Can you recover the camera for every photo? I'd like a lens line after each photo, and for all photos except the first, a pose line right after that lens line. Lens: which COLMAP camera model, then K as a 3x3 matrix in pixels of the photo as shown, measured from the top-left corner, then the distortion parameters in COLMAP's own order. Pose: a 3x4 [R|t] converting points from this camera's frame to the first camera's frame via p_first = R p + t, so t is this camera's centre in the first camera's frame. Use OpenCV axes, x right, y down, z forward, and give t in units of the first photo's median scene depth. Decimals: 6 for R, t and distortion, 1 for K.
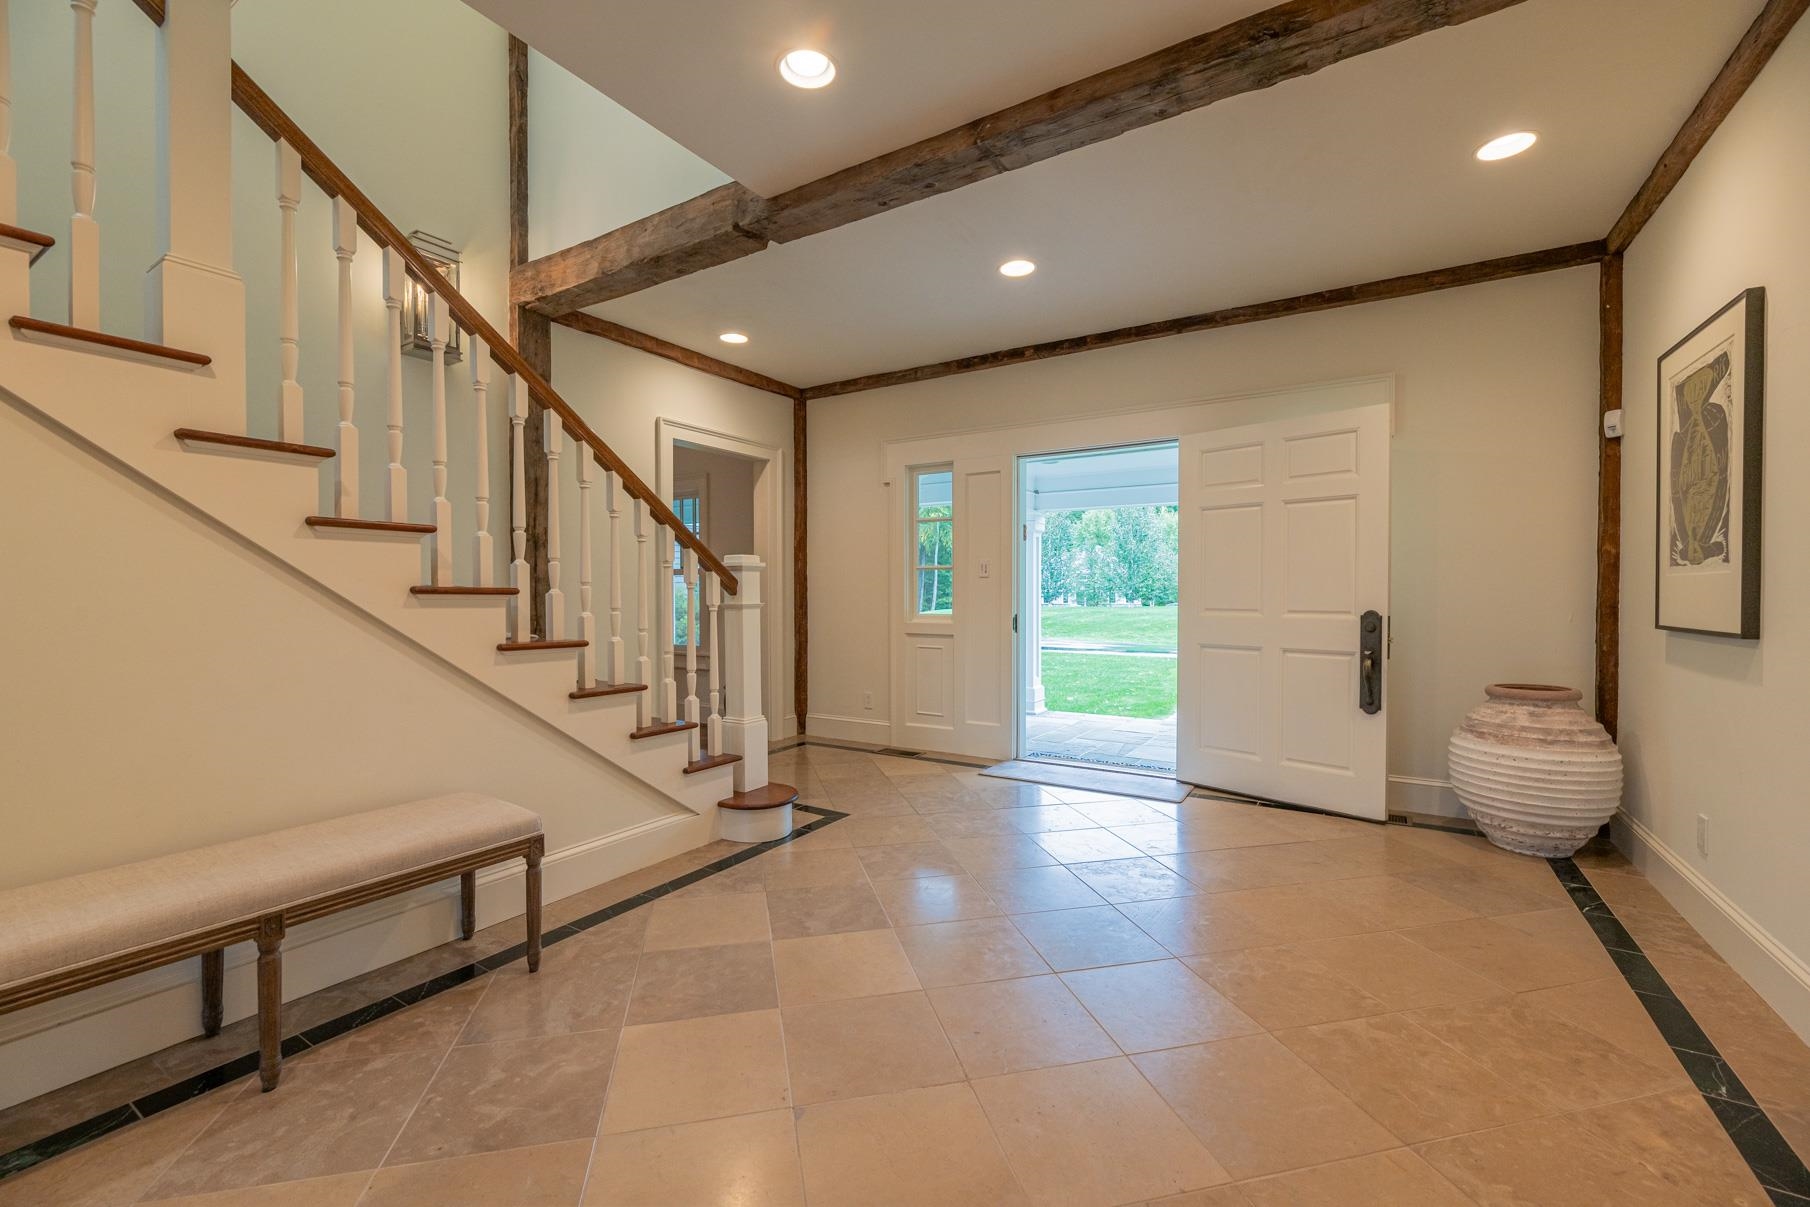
lens RADIAL K [[751.6, 0, 905.6], [0, 751.6, 601.8], [0, 0, 1]] dist [-0.002753, -0.000389]
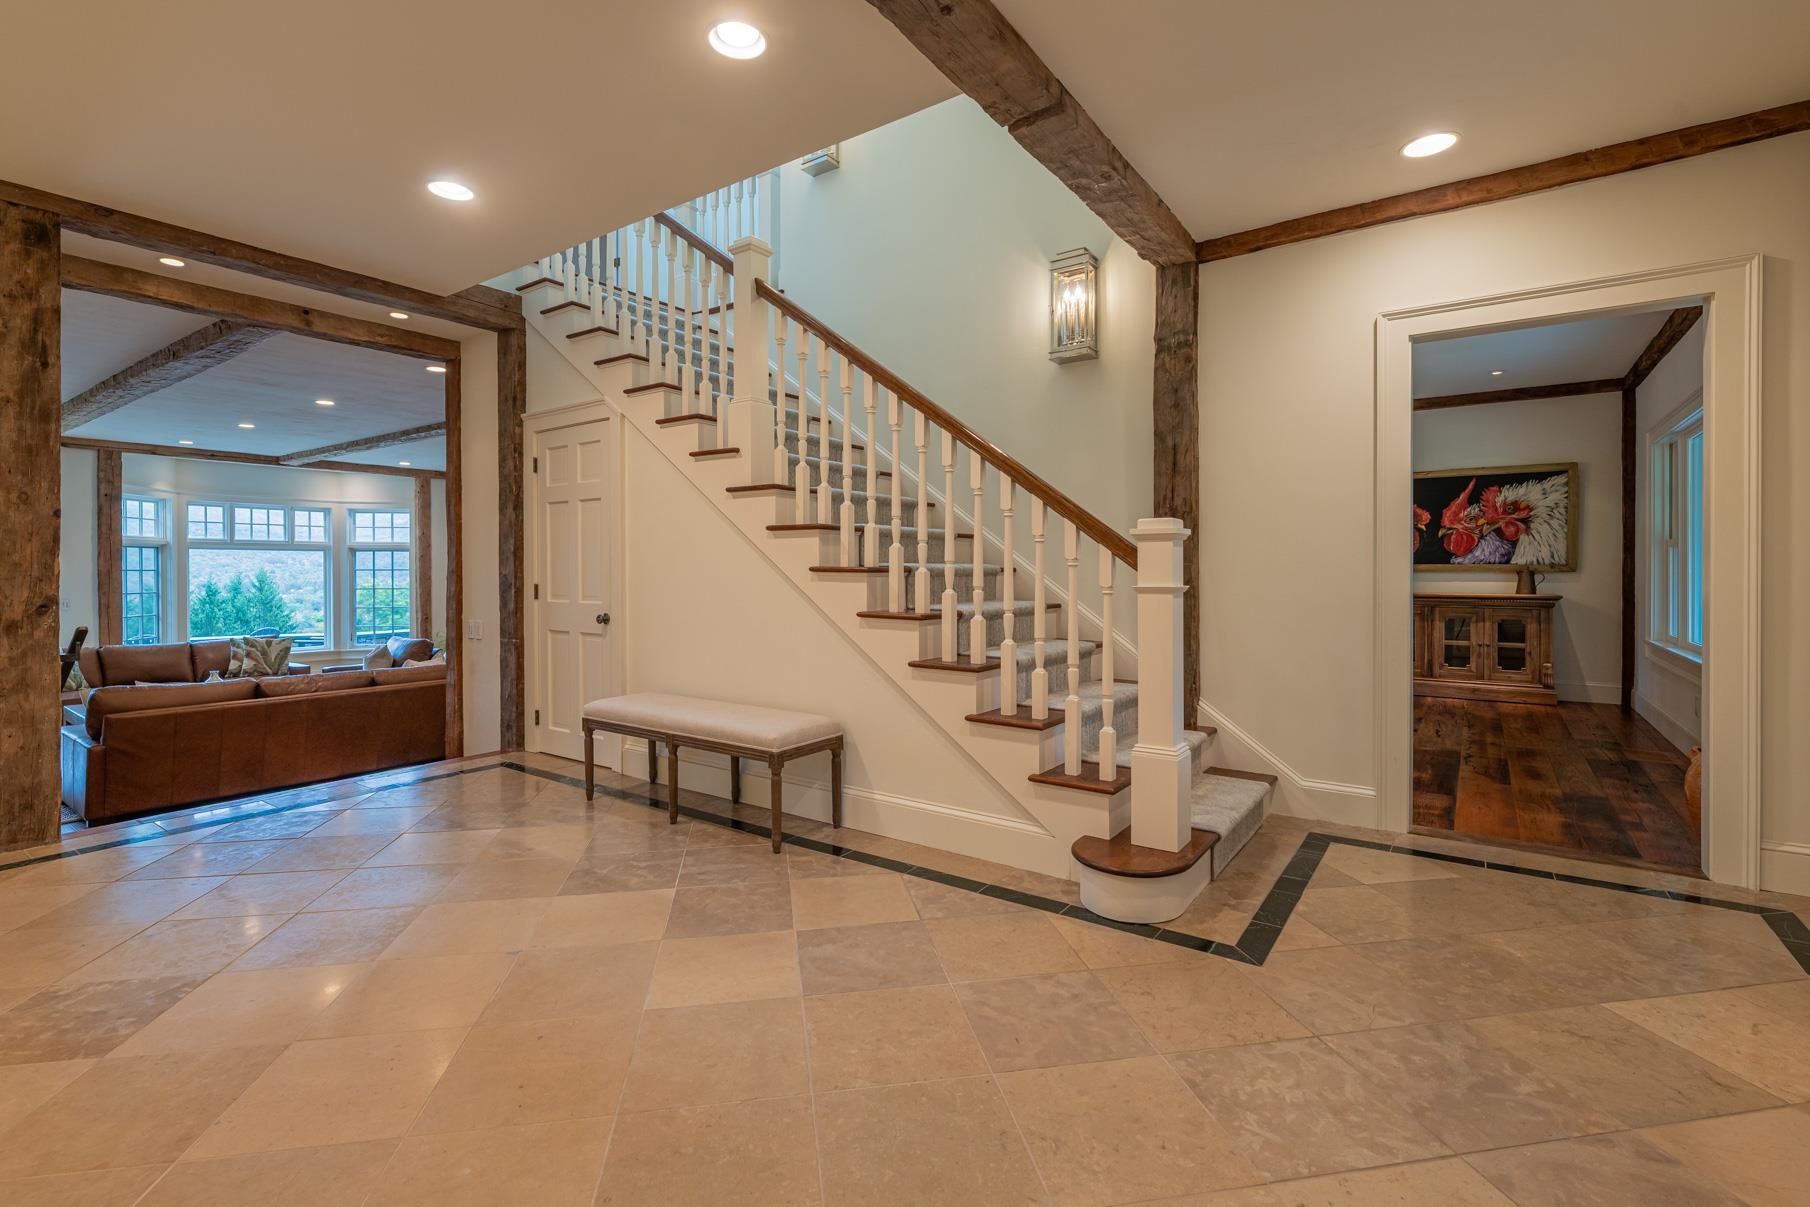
lens RADIAL K [[815.0, 0, 903.8], [0, 815.0, 574.9], [0, 0, 1]] dist [-0.004672, -0.000129]
pose [[-0.069048, 0.007591, -0.997584, 0.855702], [-0.009010, 0.999926, 0.008232, -0.018705], [0.997573, 0.009556, -0.068974, 1.202492]]
